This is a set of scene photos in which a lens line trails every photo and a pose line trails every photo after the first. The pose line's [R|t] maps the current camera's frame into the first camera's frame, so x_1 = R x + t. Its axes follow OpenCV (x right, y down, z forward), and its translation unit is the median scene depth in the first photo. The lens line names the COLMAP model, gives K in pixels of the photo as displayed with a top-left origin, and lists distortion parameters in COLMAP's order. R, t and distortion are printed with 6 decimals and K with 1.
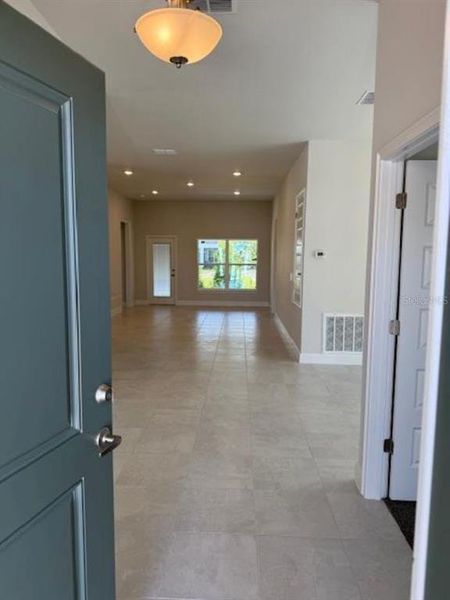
lens RADIAL K [[428.0, 0, 225.0], [0, 428.0, 300.0], [0, 0, 1]] dist [0.007046, 0.003855]
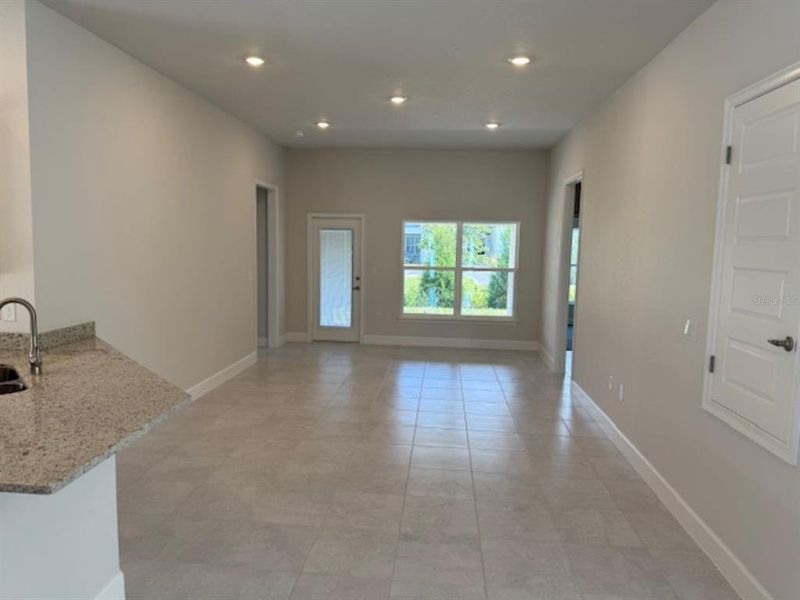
lens RADIAL K [[570.7, 0, 400.0], [0, 570.7, 300.0], [0, 0, 1]] dist [0.007046, 0.003855]
pose [[0.998859, 0.017143, -0.044570, -0.035359], [-0.017430, 0.999830, -0.006075, -0.039746], [0.044458, 0.006845, 0.998988, 0.290991]]
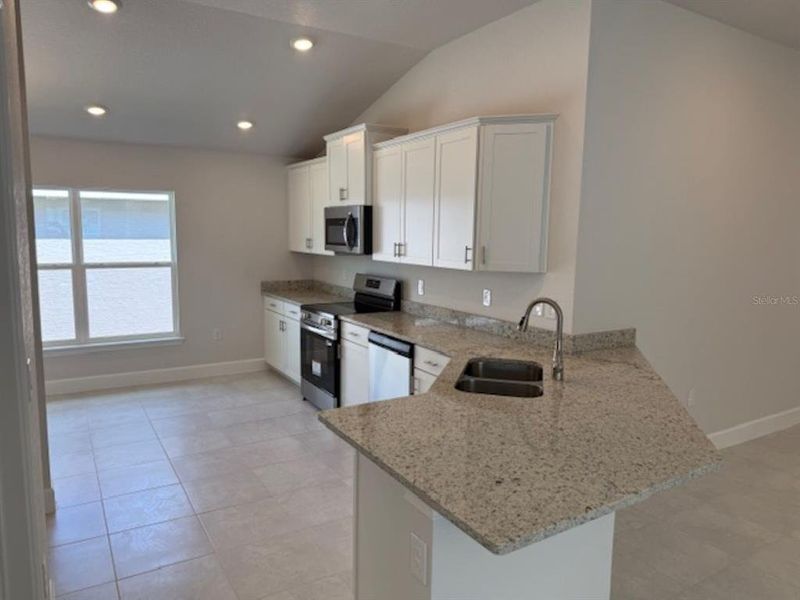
lens RADIAL K [[570.7, 0, 400.0], [0, 570.7, 300.0], [0, 0, 1]] dist [0.007046, 0.003855]
pose [[0.552756, 0.107778, -0.826344, -0.067446], [-0.108144, 0.992494, 0.057109, -0.051060], [0.826296, 0.057797, 0.560262, 0.411428]]
